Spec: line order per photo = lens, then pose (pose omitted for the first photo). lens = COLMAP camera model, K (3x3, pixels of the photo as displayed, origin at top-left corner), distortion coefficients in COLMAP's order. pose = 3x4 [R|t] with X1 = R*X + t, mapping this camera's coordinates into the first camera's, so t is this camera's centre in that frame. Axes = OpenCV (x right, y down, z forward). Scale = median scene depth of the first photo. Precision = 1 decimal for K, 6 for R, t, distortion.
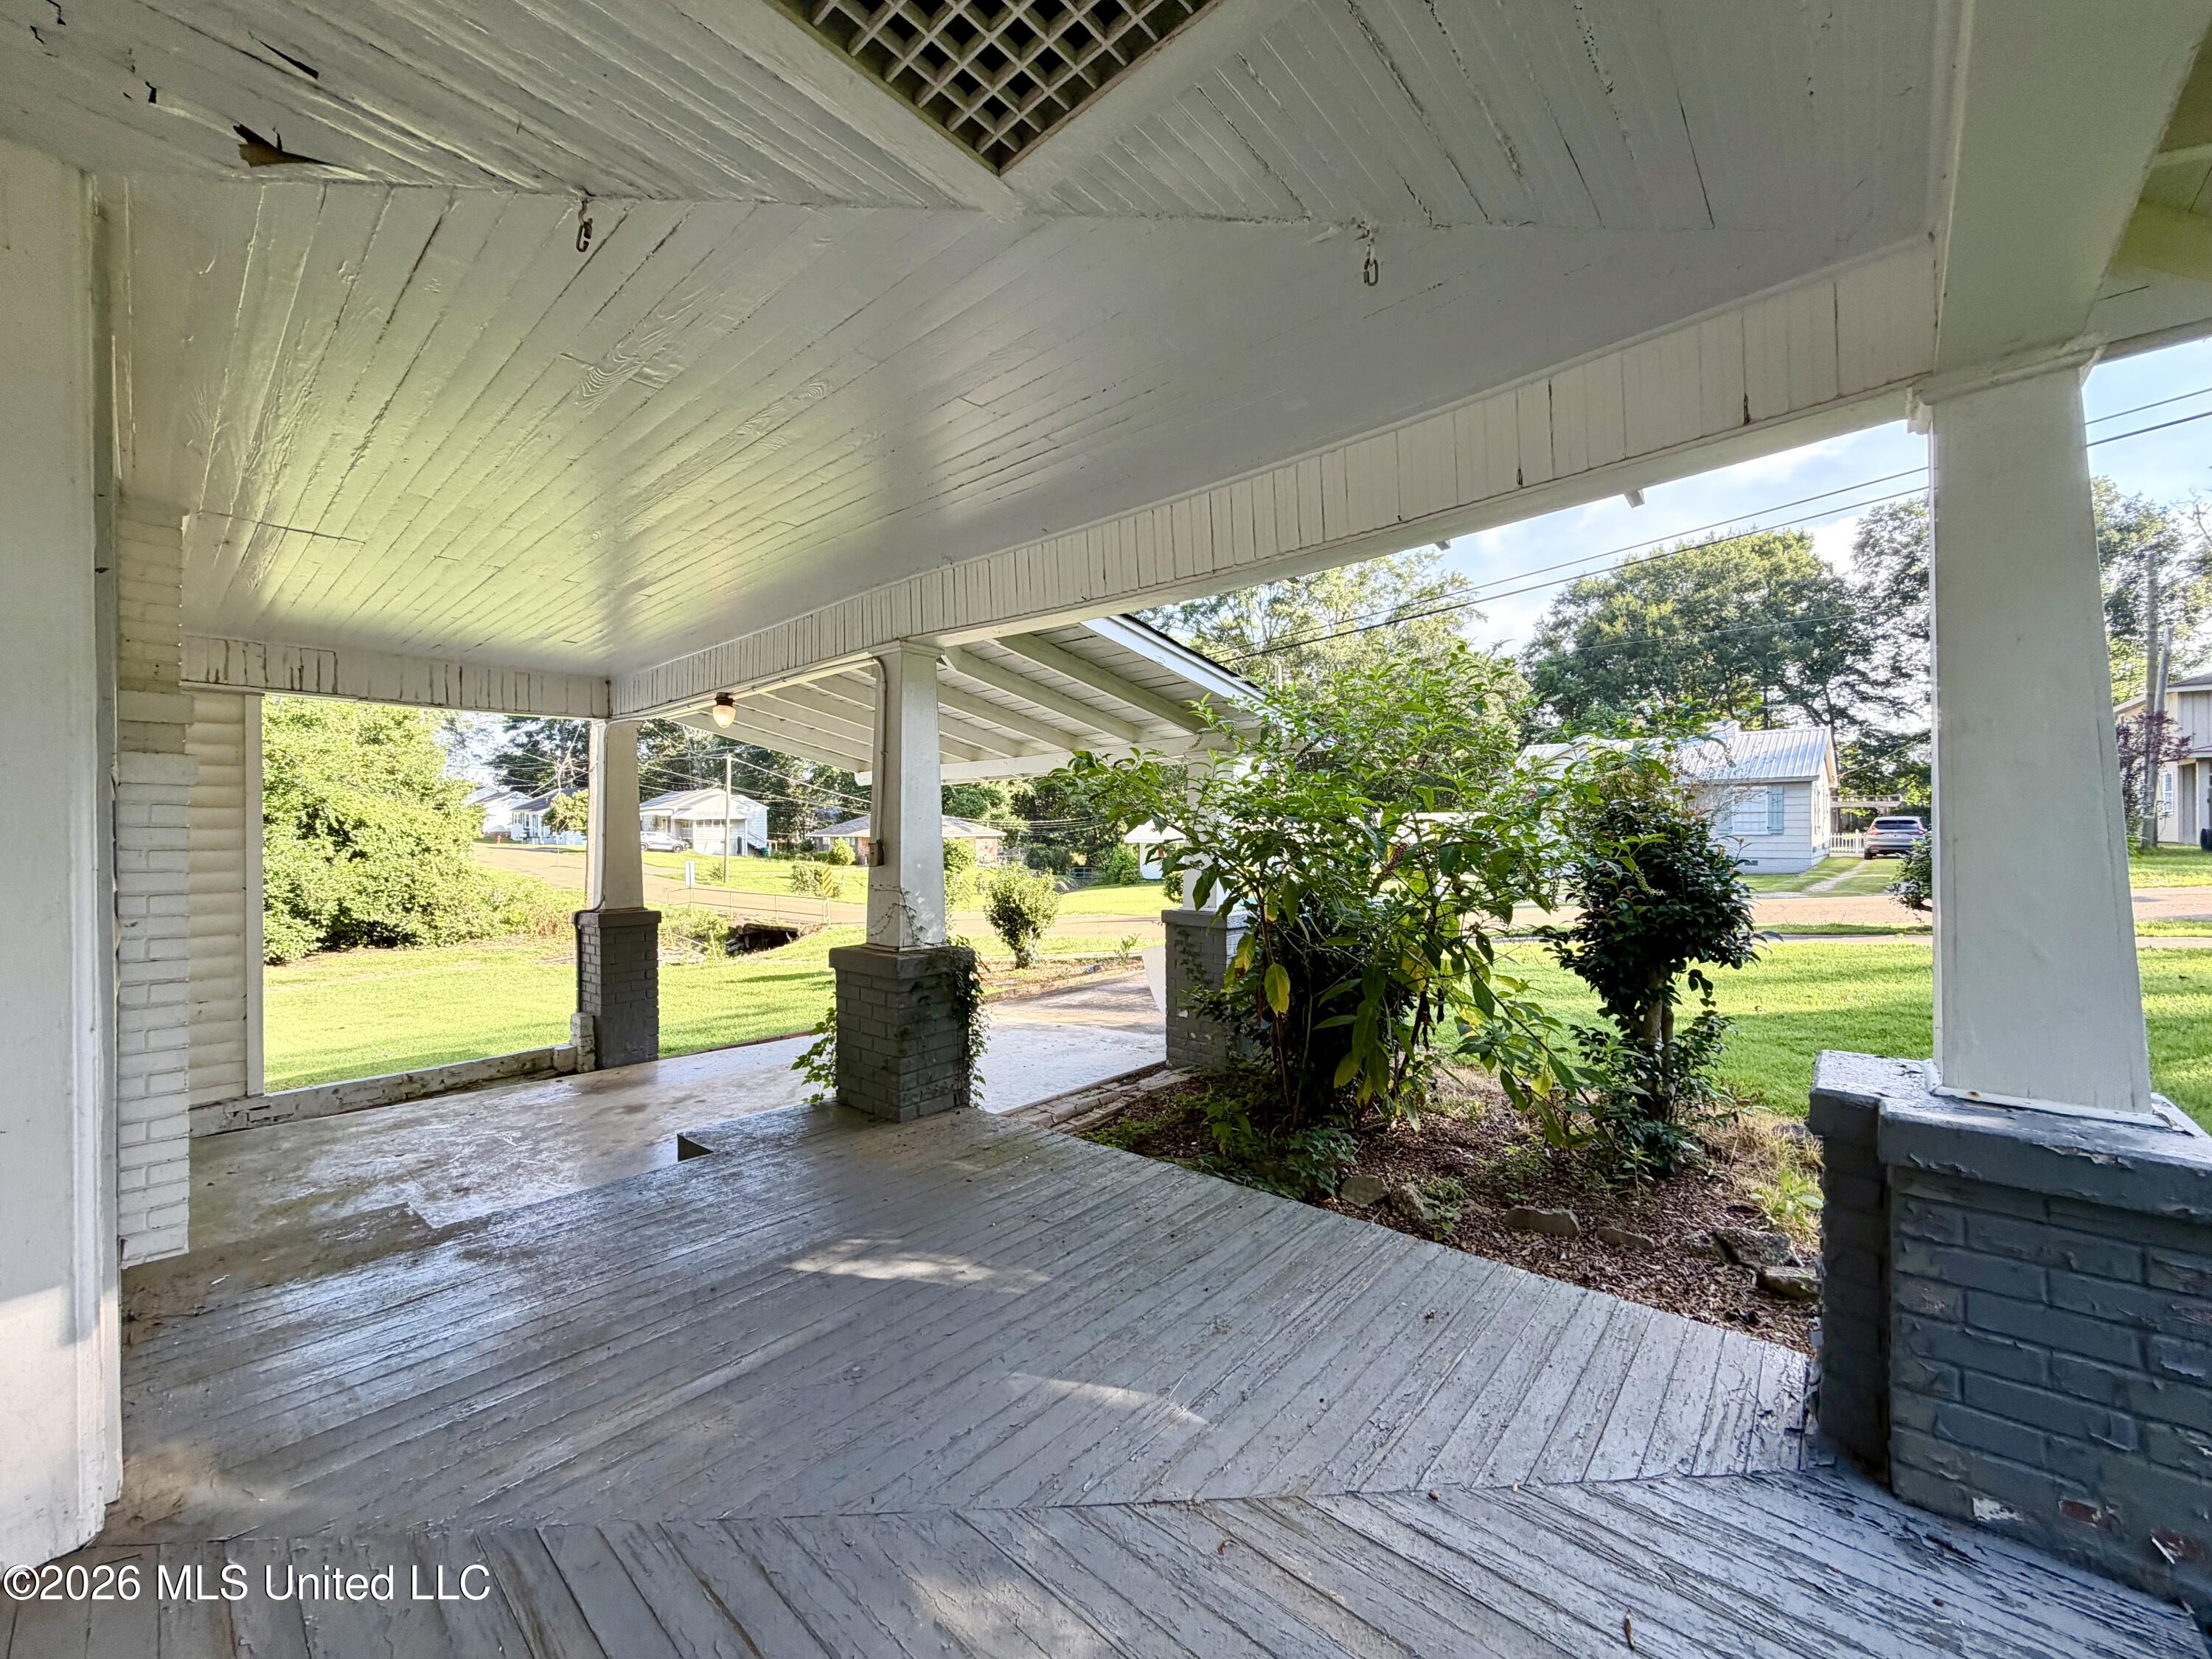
lens RADIAL K [[883.1, 0, 1107.1], [0, 883.1, 826.3], [0, 0, 1]] dist [0.005659, -0.000083]
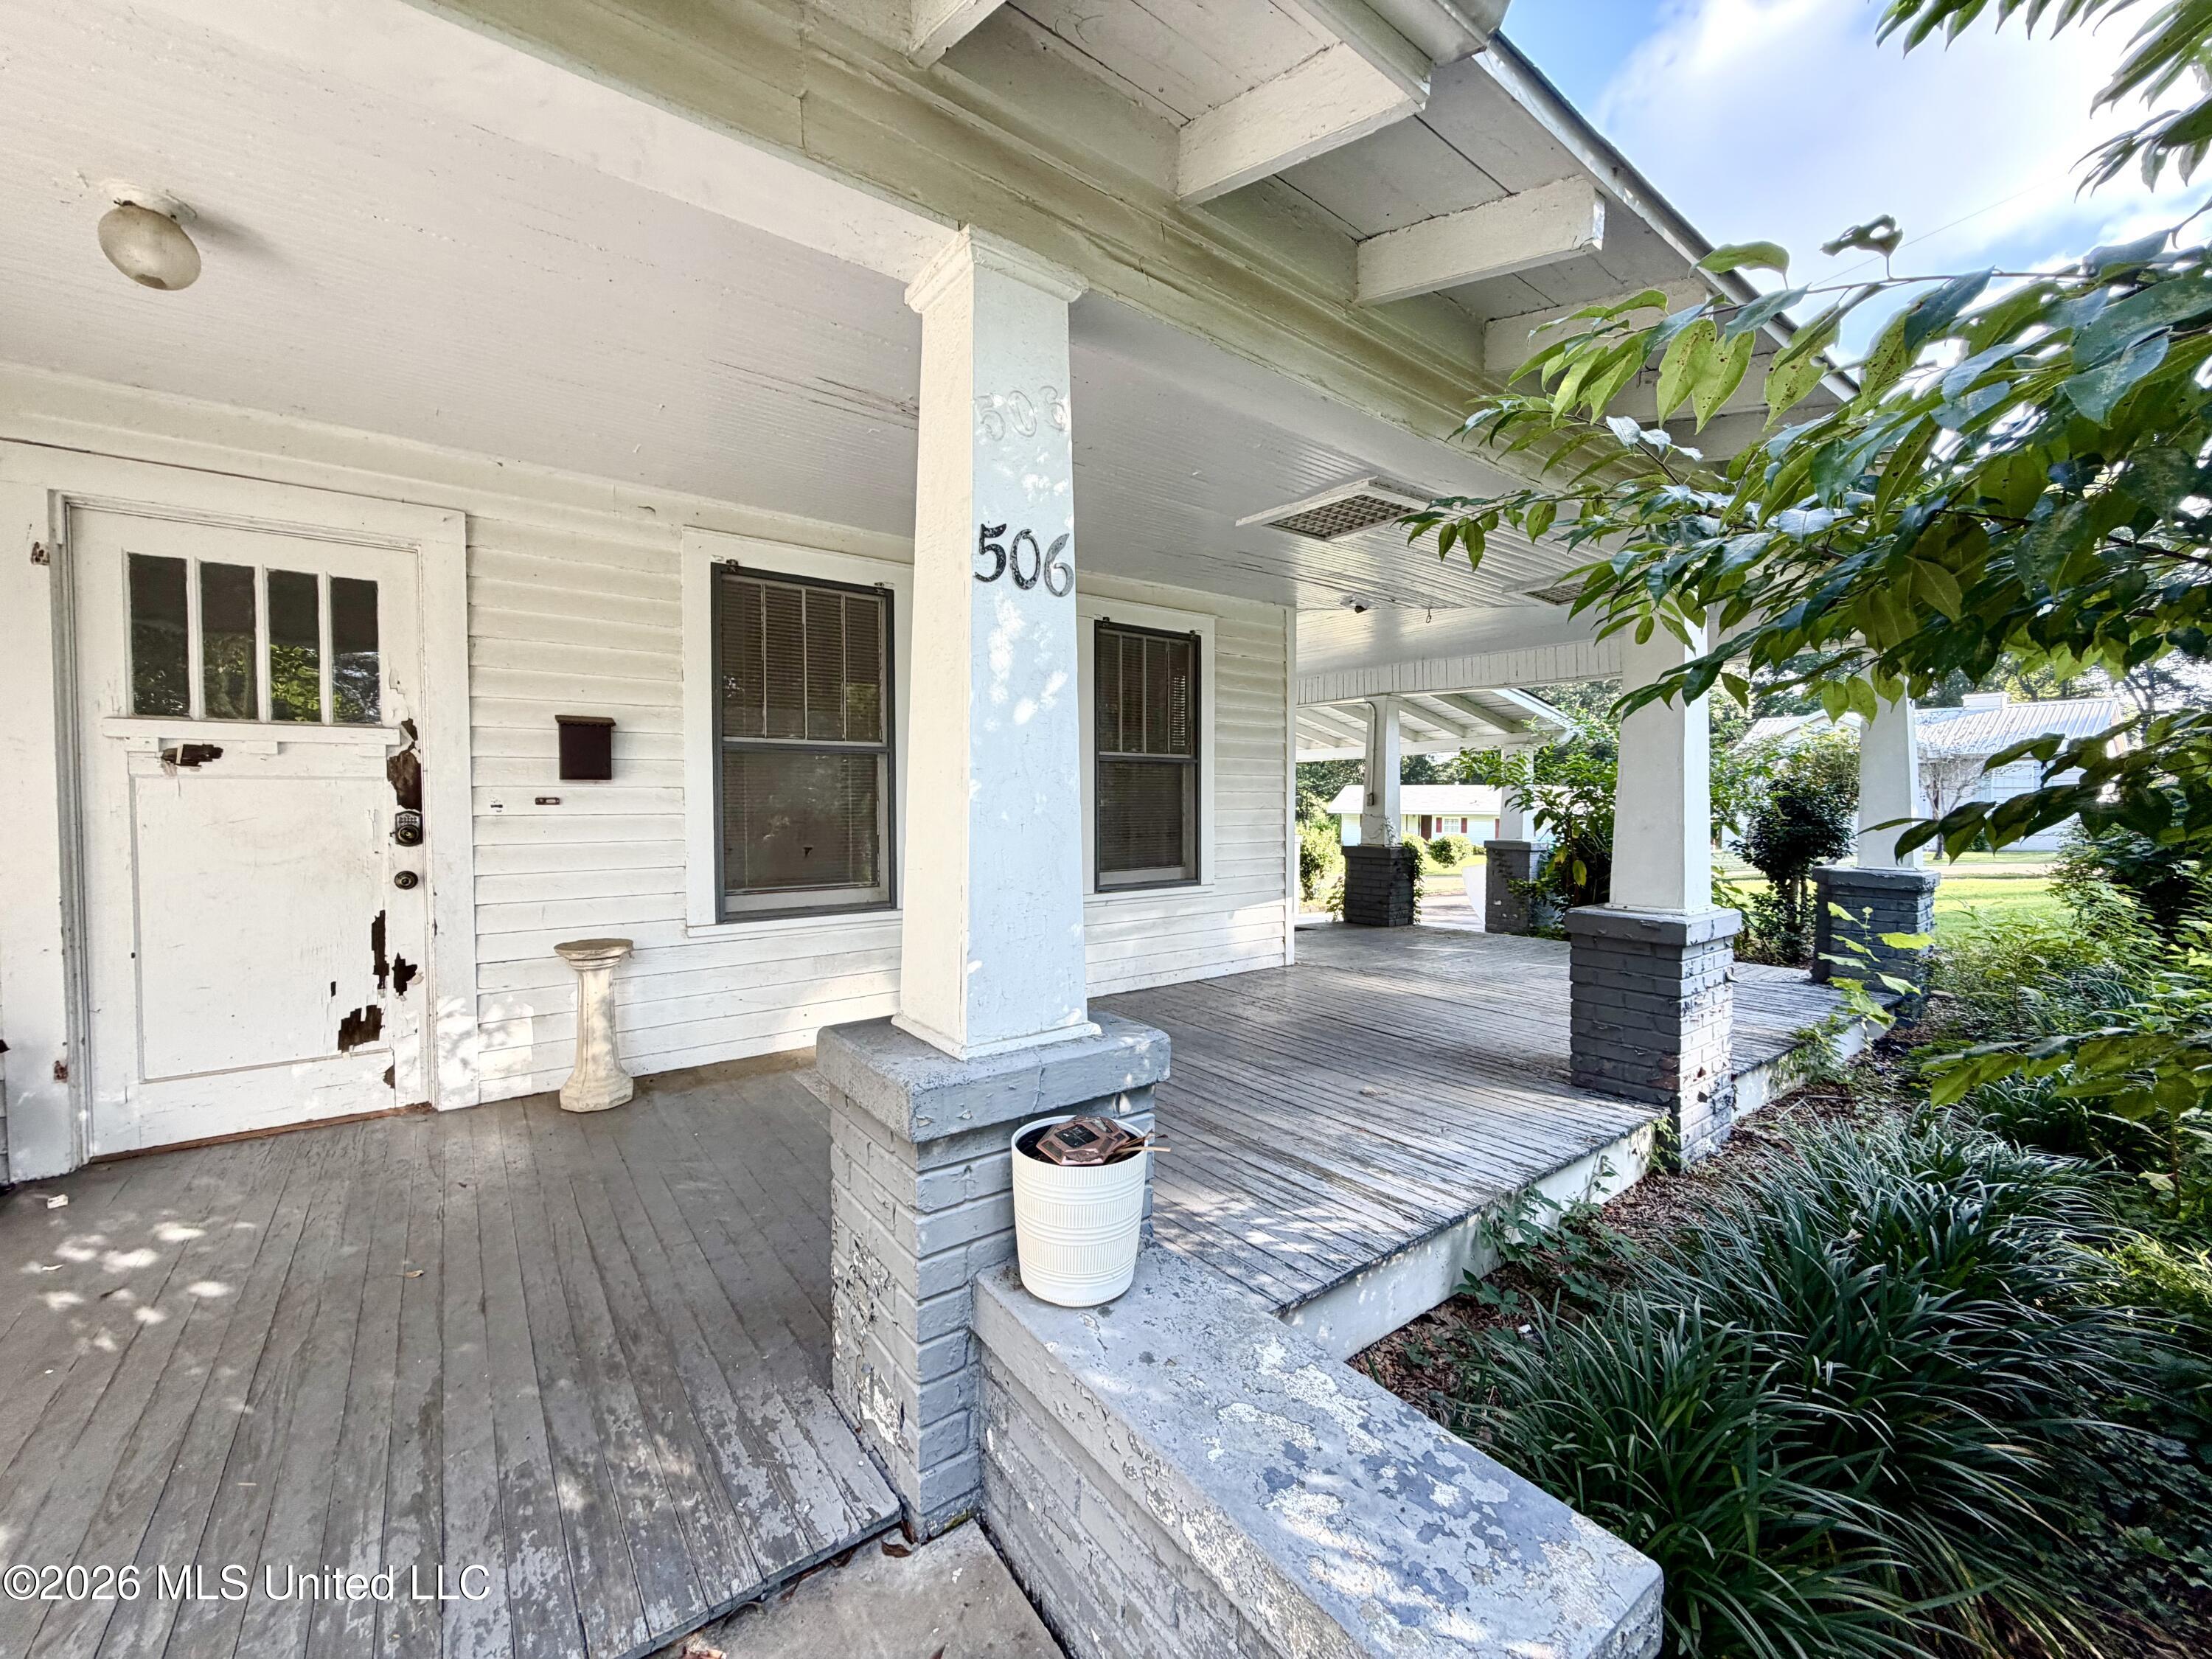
lens RADIAL K [[883.1, 0, 1110.4], [0, 883.1, 826.5], [0, 0, 1]] dist [0.005659, -0.000083]
pose [[0.981117, 0.017083, -0.192661, -0.443725], [-0.010599, 0.999344, 0.034637, 0.028156], [0.193126, -0.031941, 0.980654, -1.090592]]
